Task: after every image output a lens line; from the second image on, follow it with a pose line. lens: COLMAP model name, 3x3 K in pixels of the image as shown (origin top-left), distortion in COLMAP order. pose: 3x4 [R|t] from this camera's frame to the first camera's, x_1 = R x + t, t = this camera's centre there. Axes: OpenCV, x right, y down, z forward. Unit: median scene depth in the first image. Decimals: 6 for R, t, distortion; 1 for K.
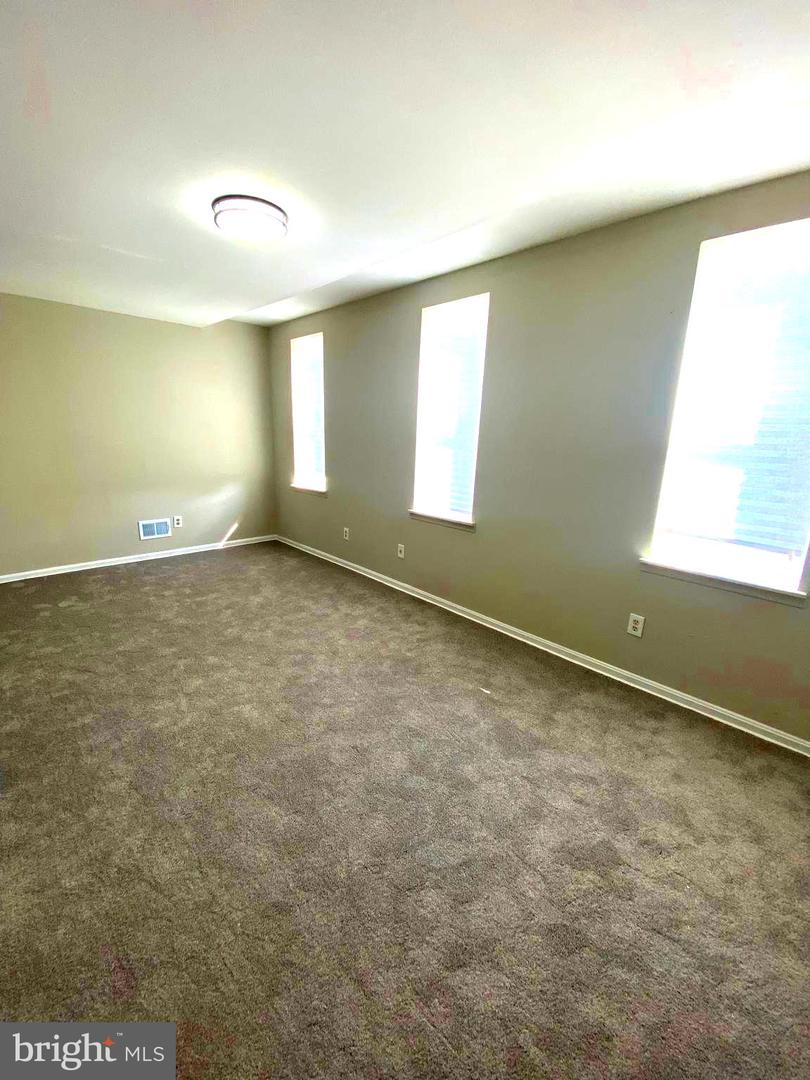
lens RADIAL K [[432.9, 0, 404.2], [0, 432.9, 536.6], [0, 0, 1]] dist [0.017039, -0.021536]
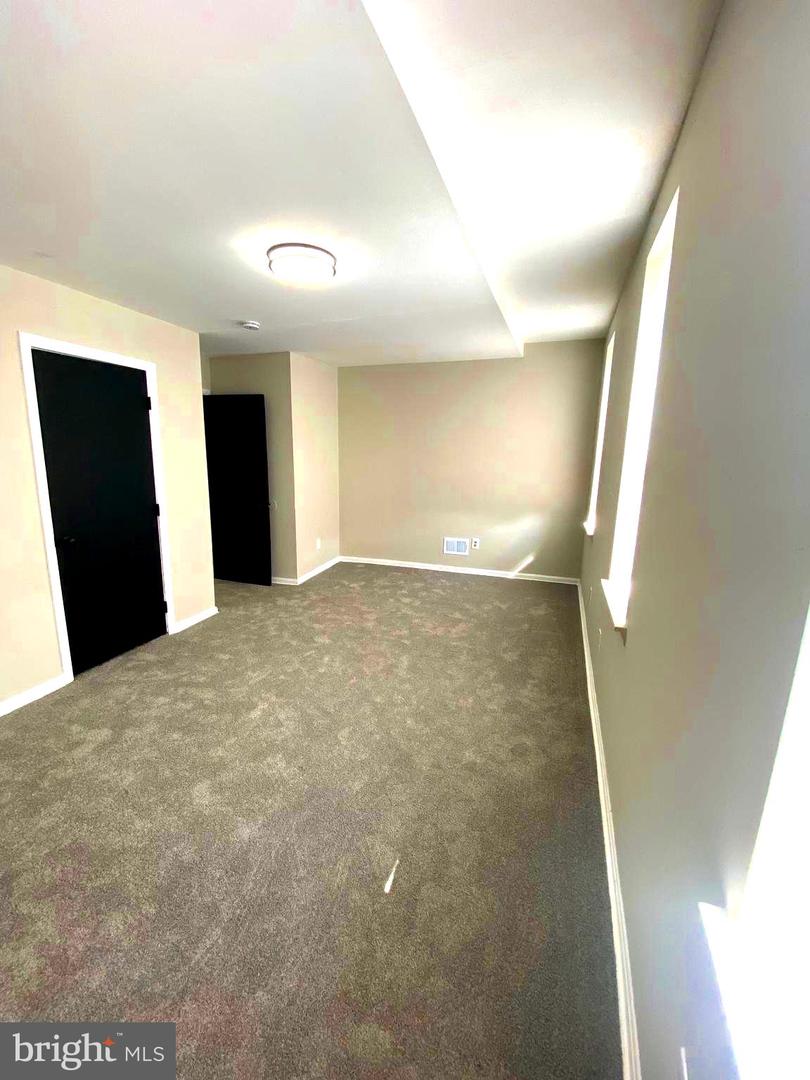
lens RADIAL K [[425.1, 0, 405.0], [0, 425.1, 540.0], [0, 0, 1]] dist [0.038174, -0.000013]
pose [[0.440374, 0.144931, -0.886039, 0.338678], [-0.199634, 0.977986, 0.060750, -0.073677], [0.875338, 0.150131, 0.459613, 0.373015]]
